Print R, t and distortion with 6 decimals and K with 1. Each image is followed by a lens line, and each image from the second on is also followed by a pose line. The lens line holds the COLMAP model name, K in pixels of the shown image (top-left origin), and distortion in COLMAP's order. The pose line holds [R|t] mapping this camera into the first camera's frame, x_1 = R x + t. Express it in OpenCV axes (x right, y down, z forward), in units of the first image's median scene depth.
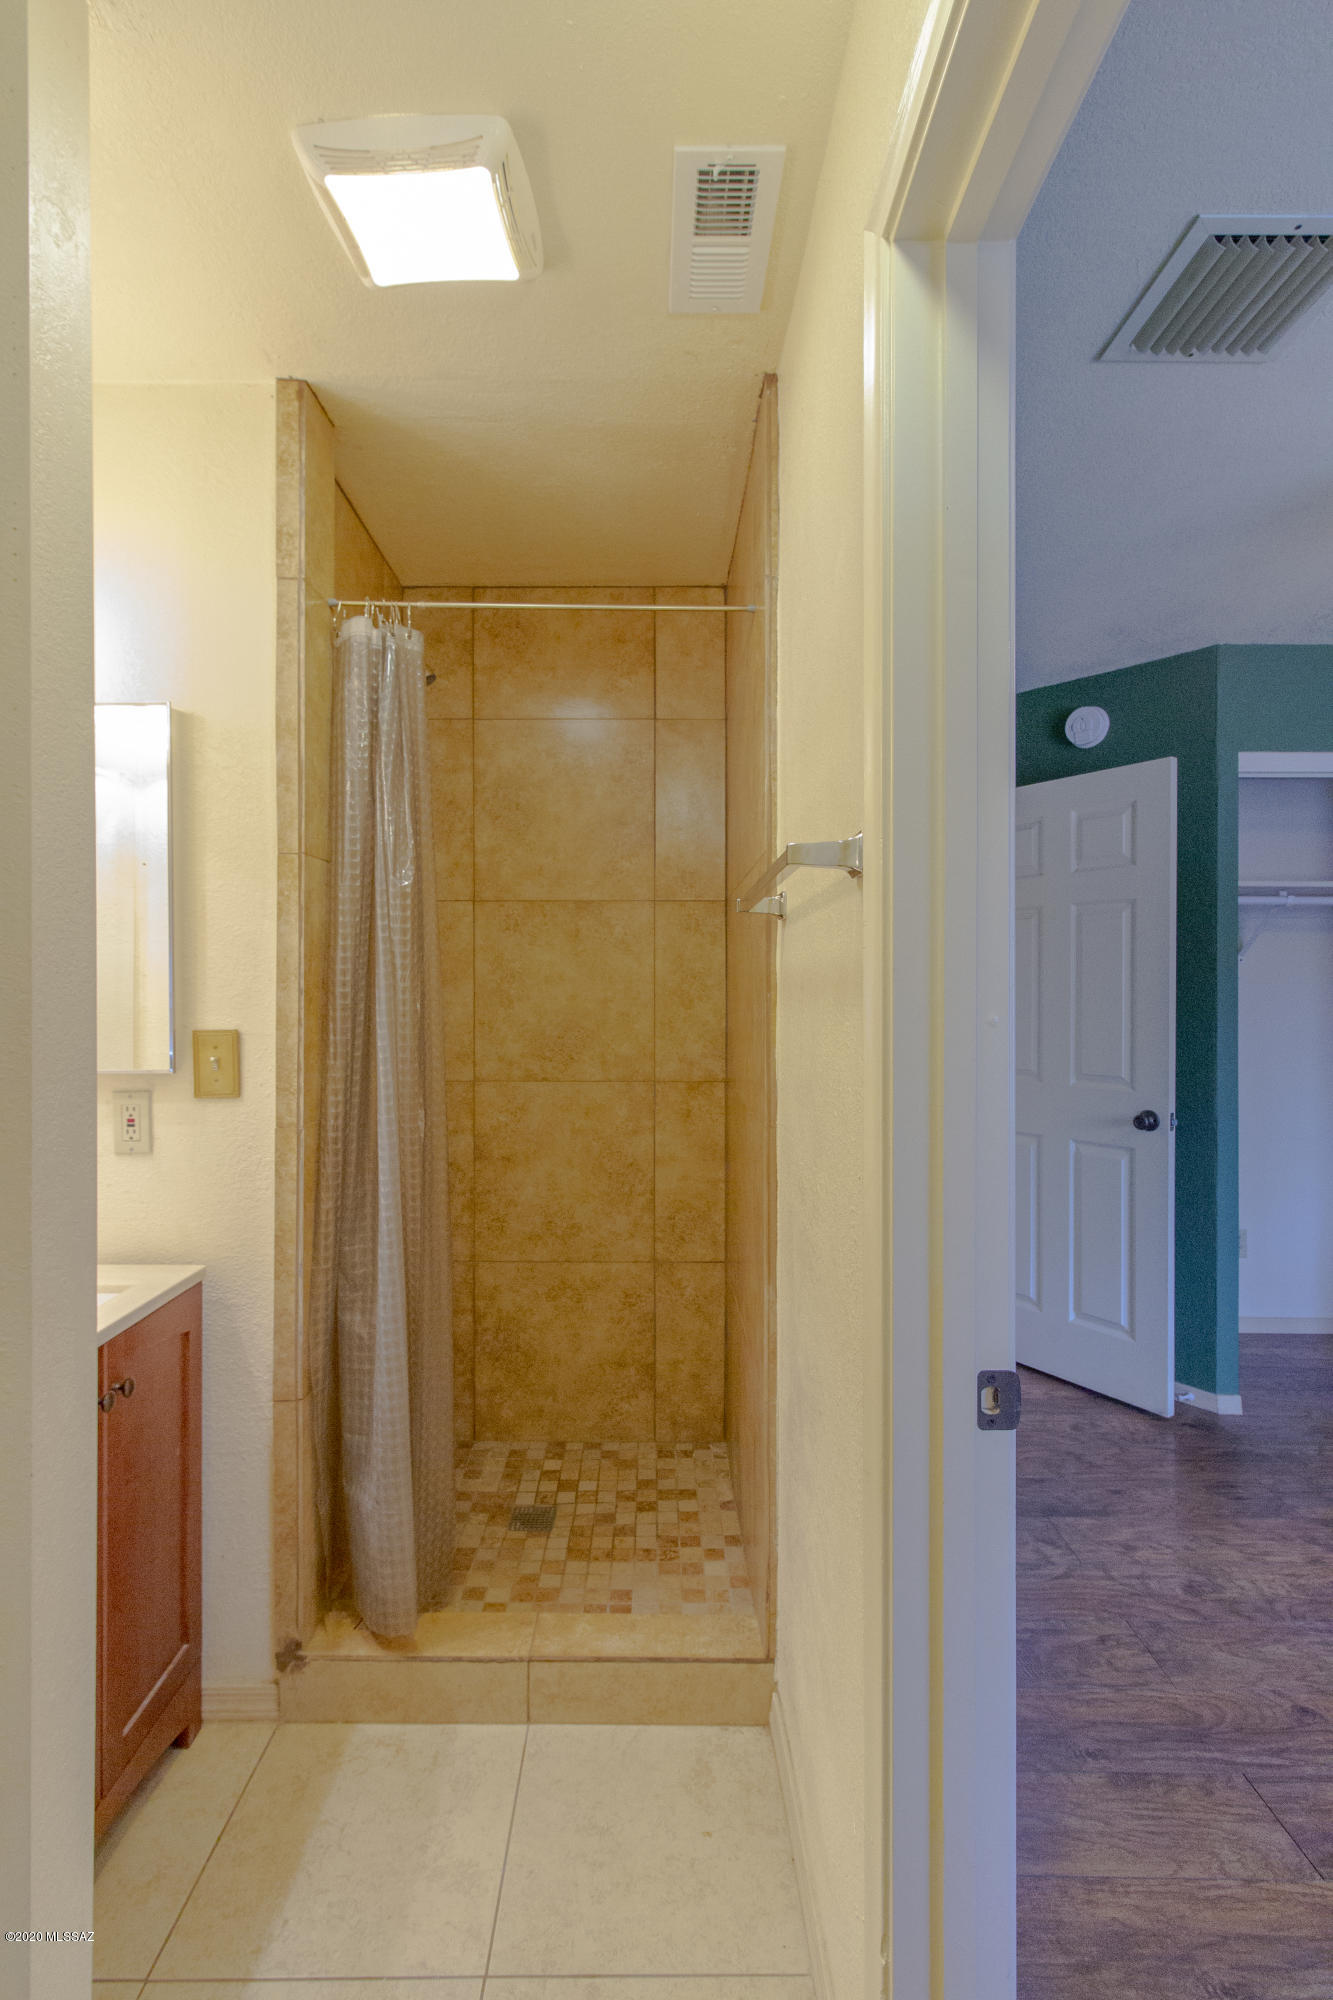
lens RADIAL K [[941.4, 0, 666.5], [0, 941.4, 1000.0], [0, 0, 1]] dist [0.002028, 0.000626]
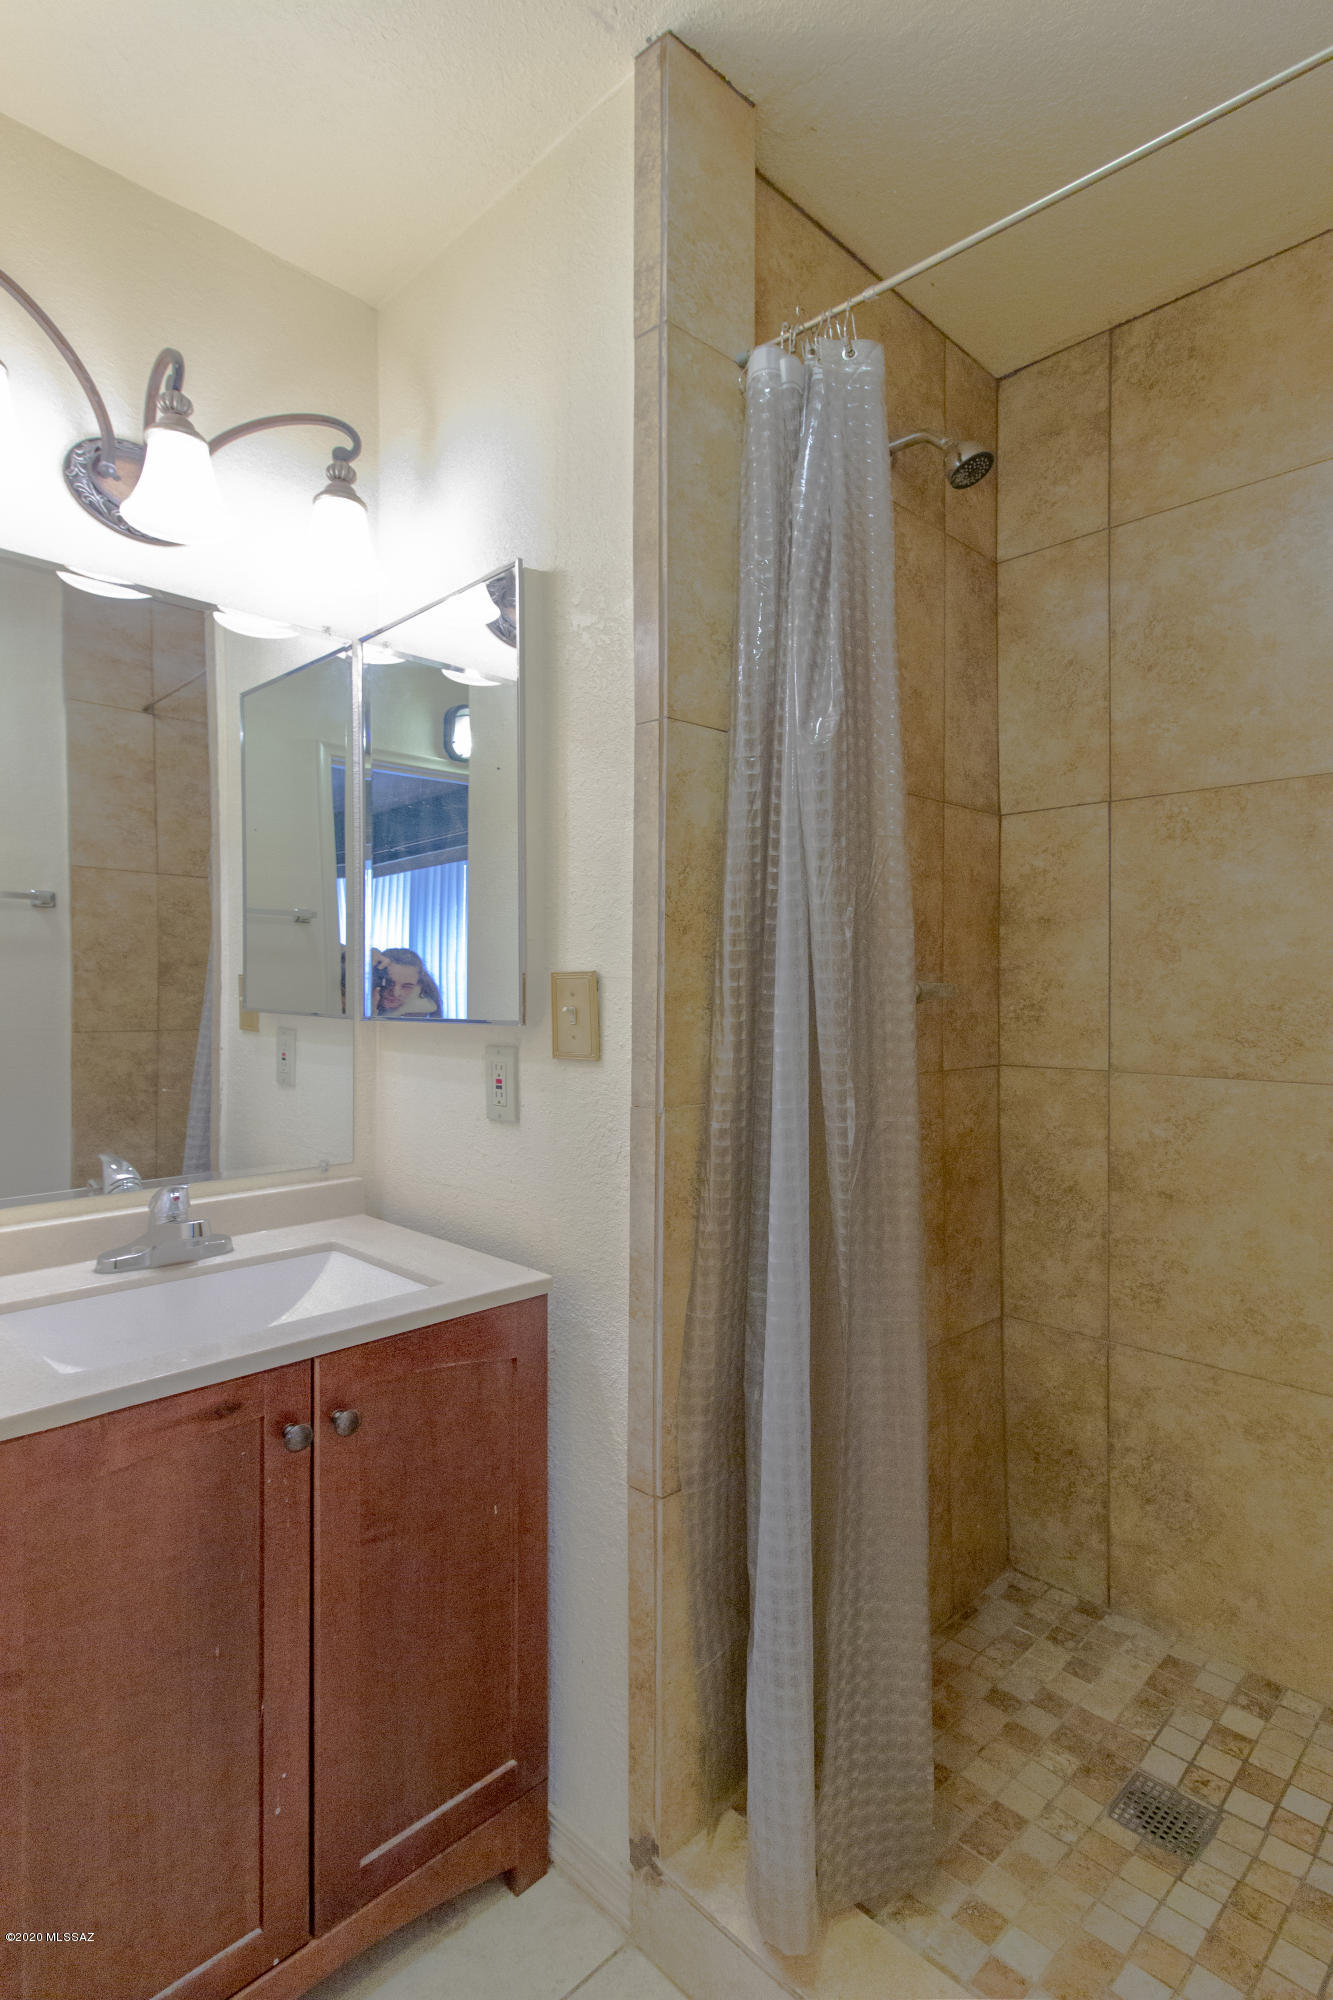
lens RADIAL K [[932.1, 0, 545.9], [0, 932.1, 994.1], [0, 0, 1]] dist [0.003517, 0.000449]
pose [[0.639580, 0.001337, -0.768723, 0.062826], [0.006709, 0.999951, 0.007321, 0.030737], [0.768695, -0.009839, 0.639540, 0.345391]]
